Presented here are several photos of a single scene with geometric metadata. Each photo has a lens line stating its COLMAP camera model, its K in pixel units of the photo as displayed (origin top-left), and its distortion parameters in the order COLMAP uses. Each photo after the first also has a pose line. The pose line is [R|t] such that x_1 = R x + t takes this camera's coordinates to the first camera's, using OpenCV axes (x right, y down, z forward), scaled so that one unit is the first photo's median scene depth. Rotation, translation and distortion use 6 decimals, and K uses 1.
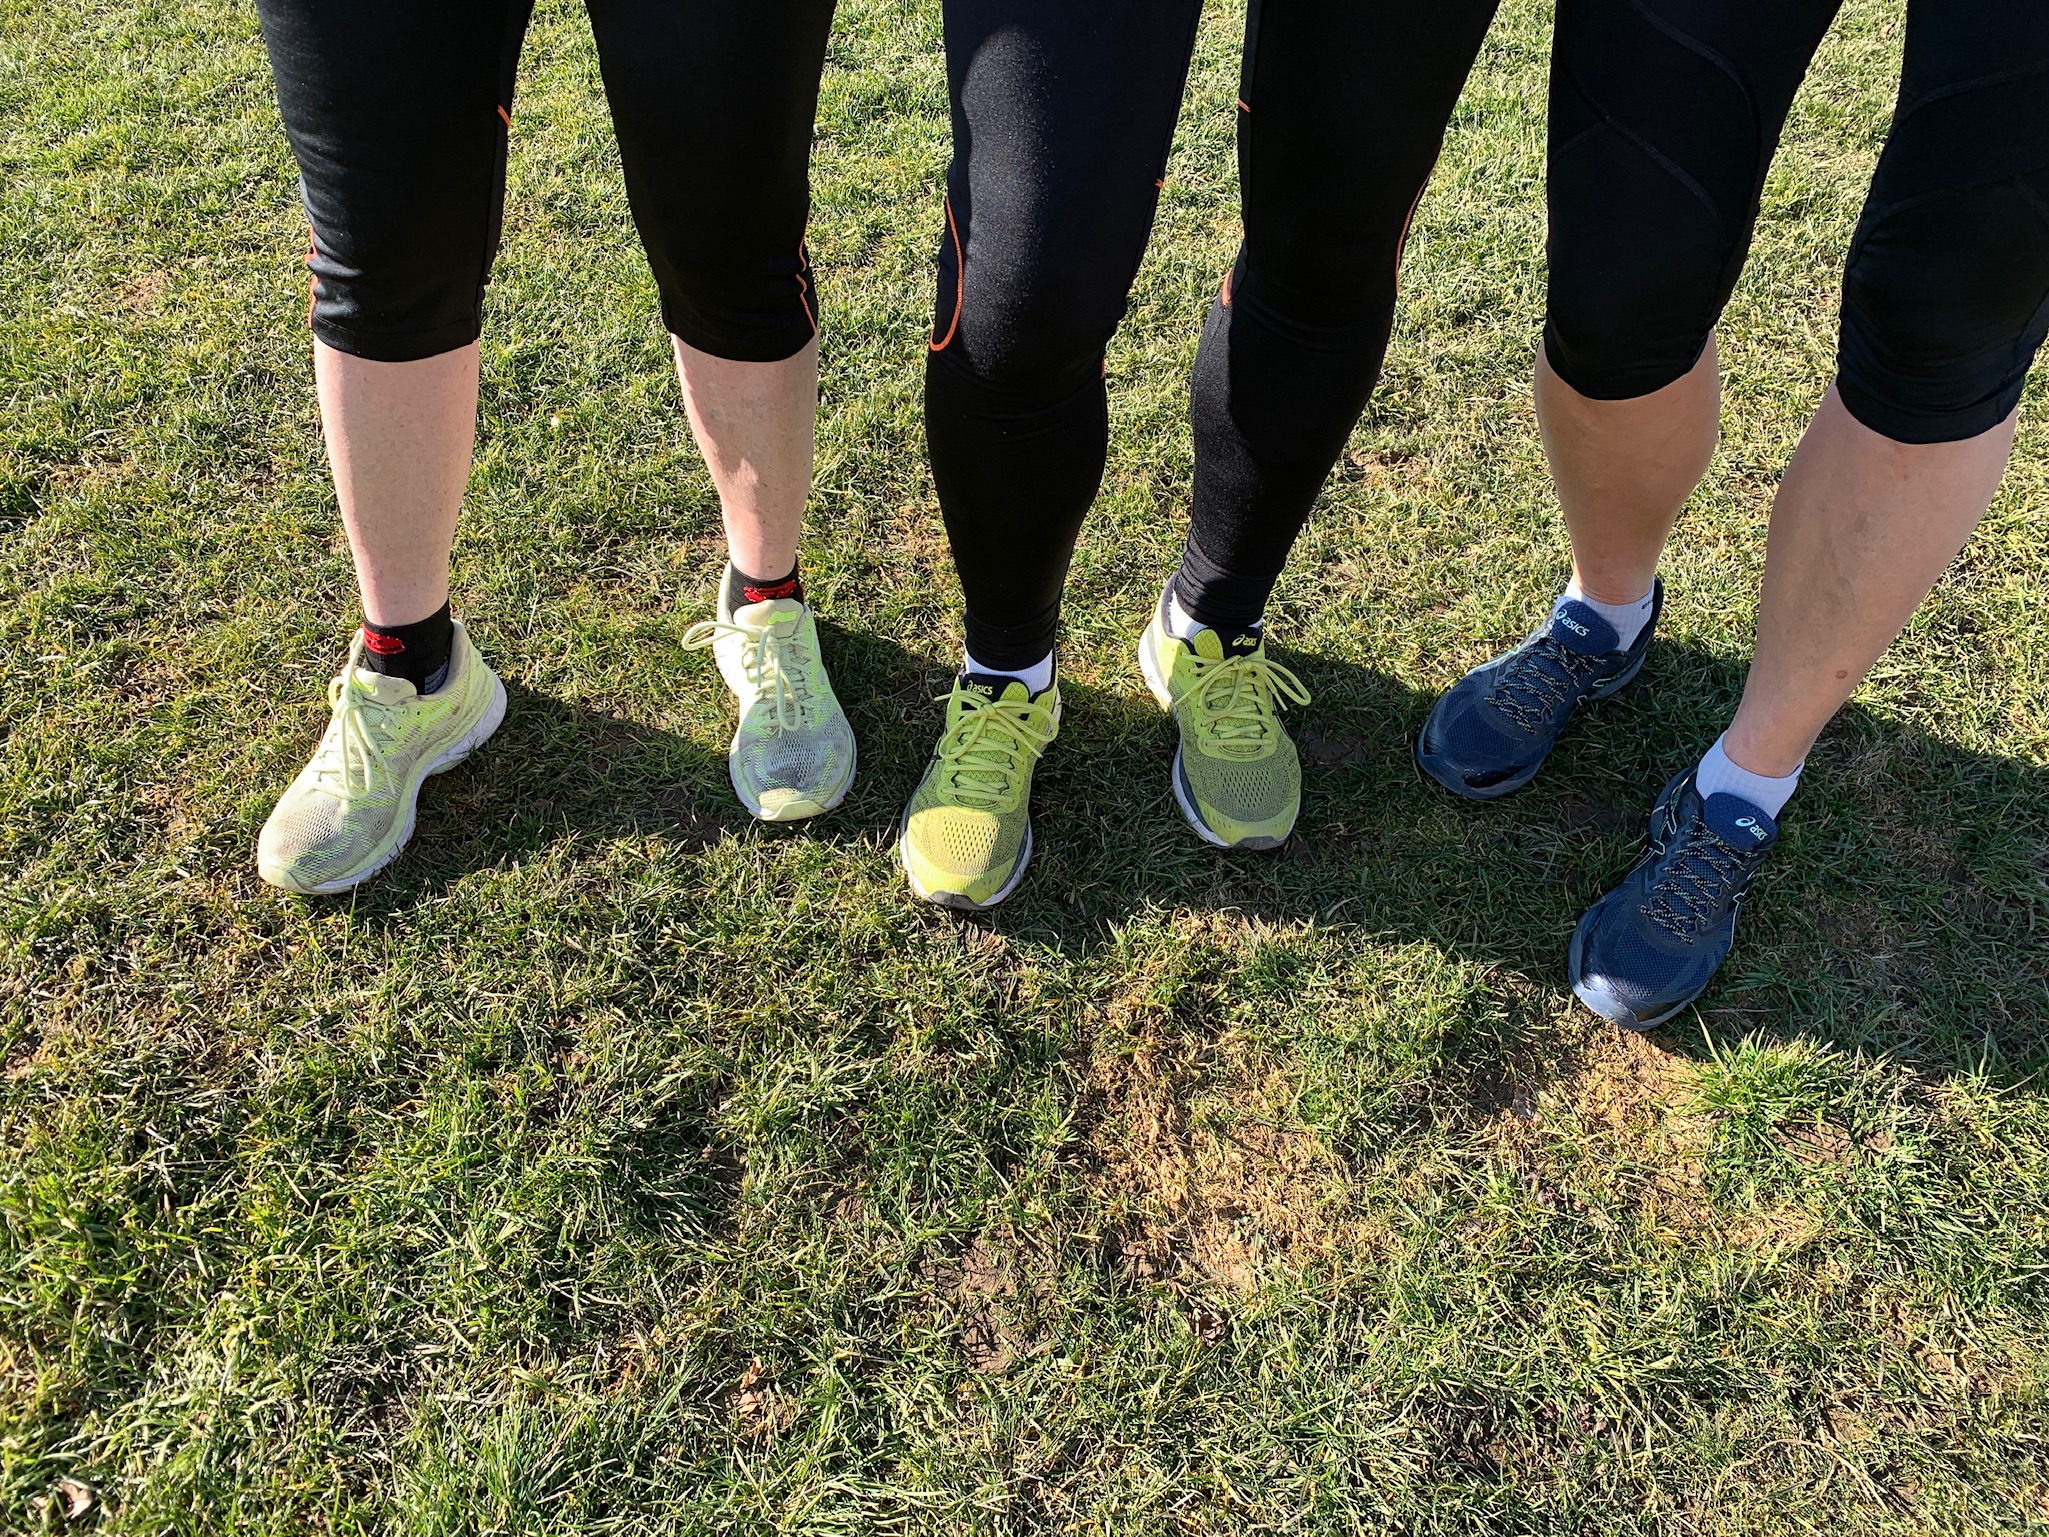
lens RADIAL K [[1647.7, 0, 1024.5], [0, 1647.7, 768.5], [0, 0, 1]] dist [0.078698, -0.151877]
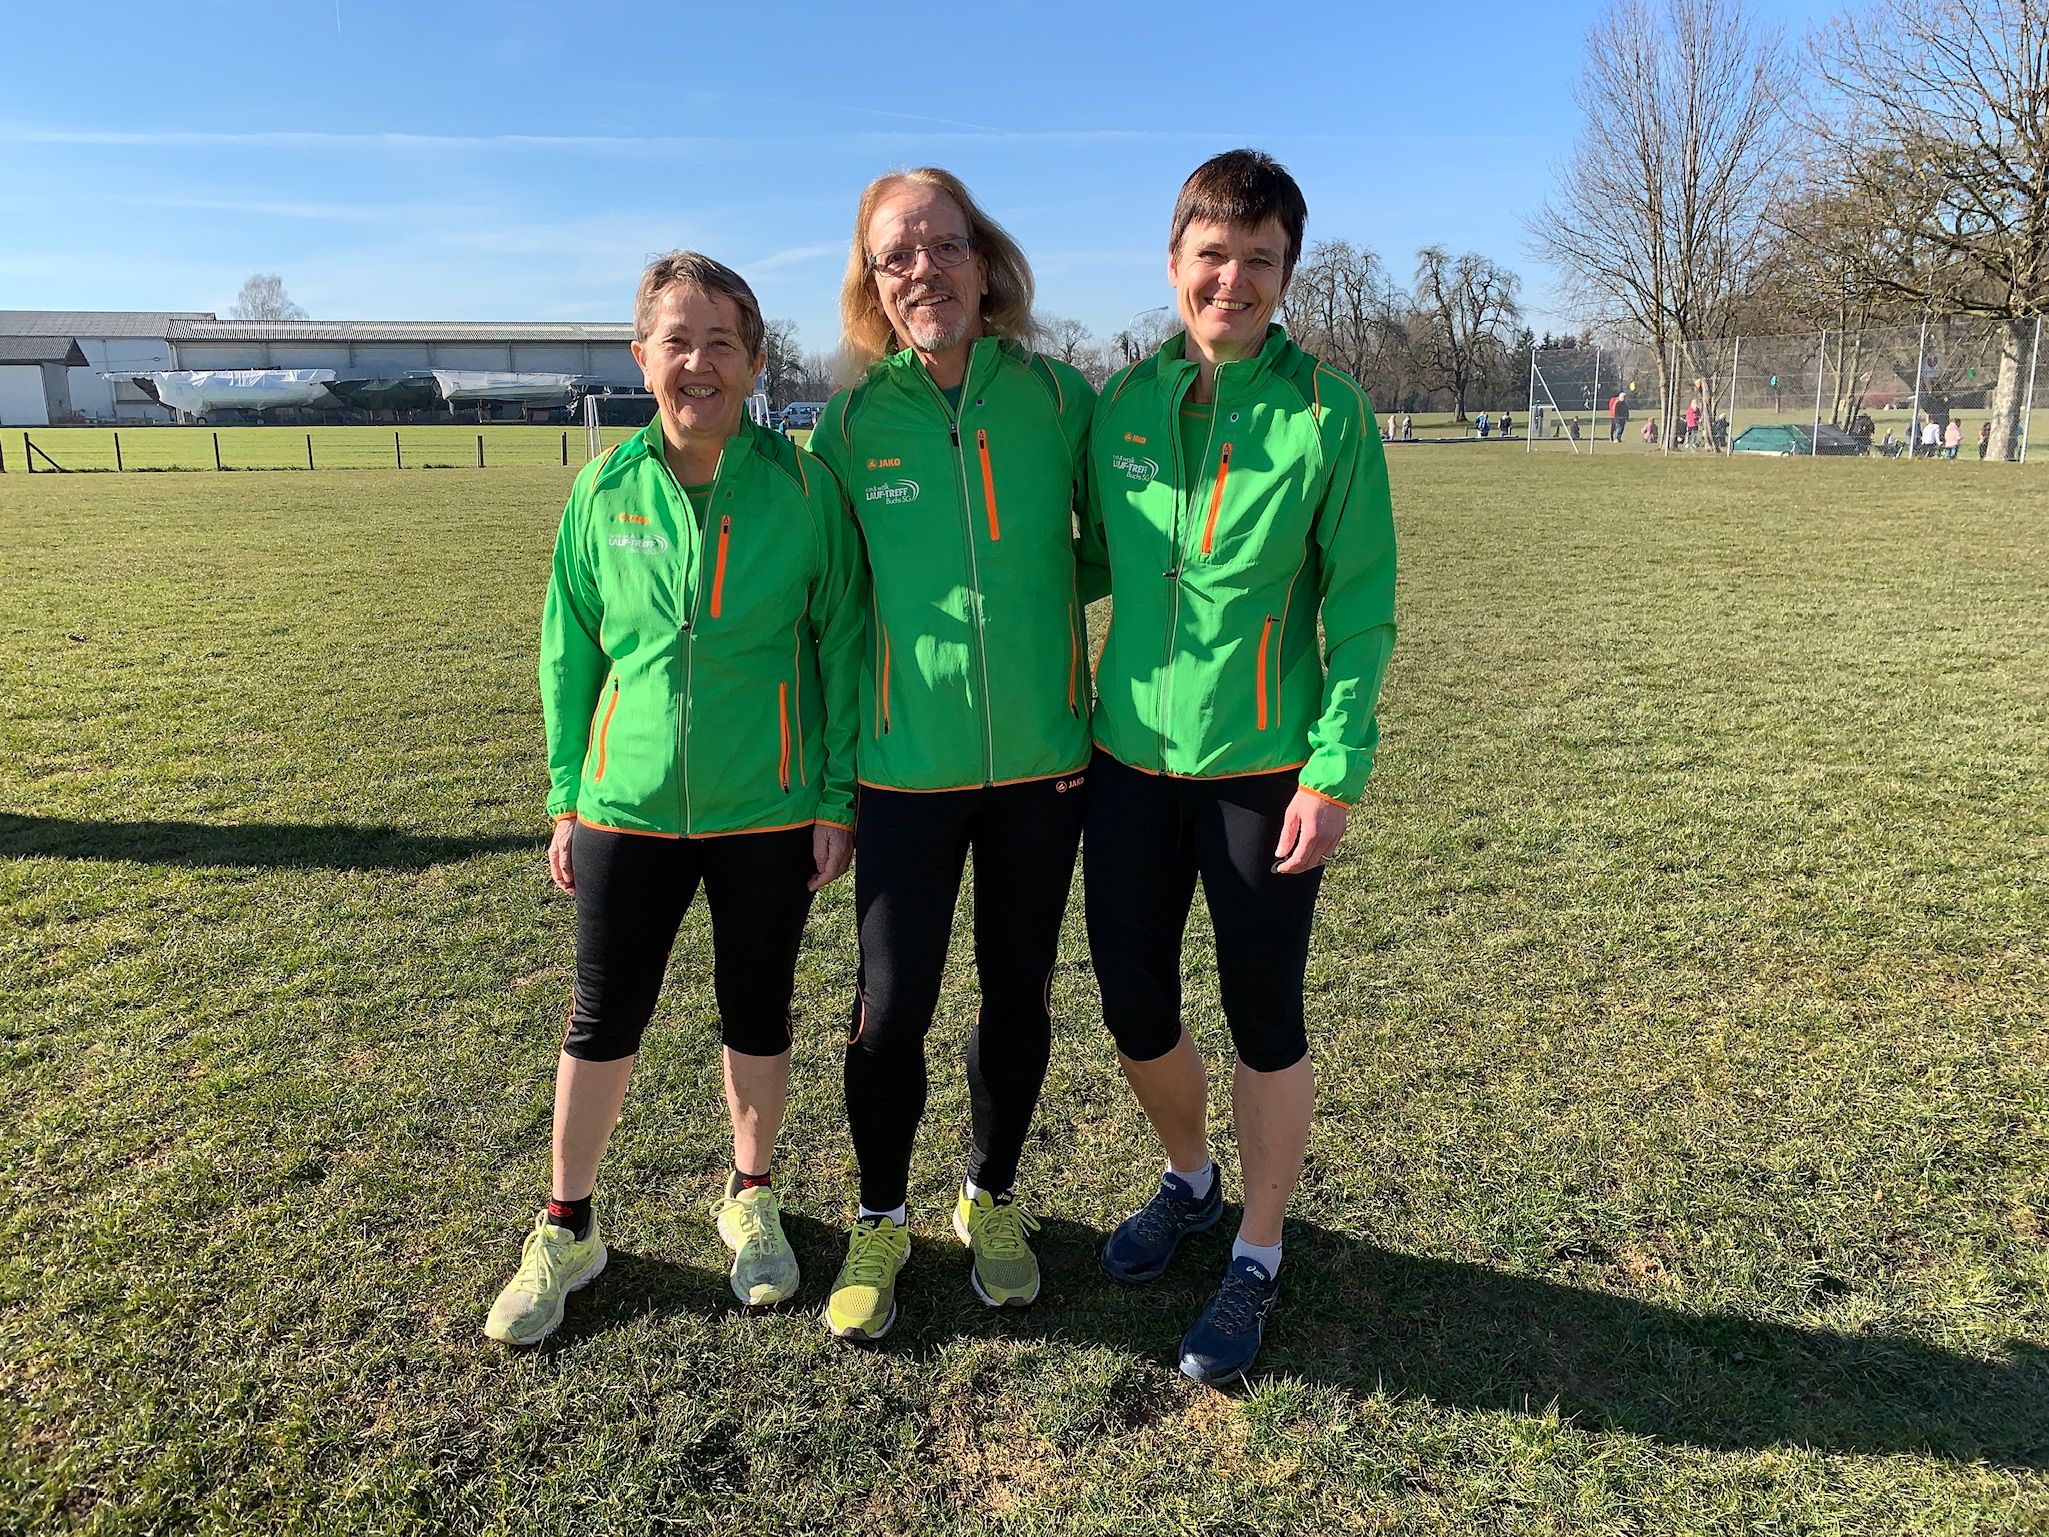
lens RADIAL K [[1647.7, 0, 1024.5], [0, 1647.7, 768.5], [0, 0, 1]] dist [0.078698, -0.151877]
pose [[0.995464, -0.017685, 0.093484, -0.016474], [0.058933, 0.885994, -0.459937, 0.394924], [-0.074692, 0.463360, 0.883017, -1.010613]]
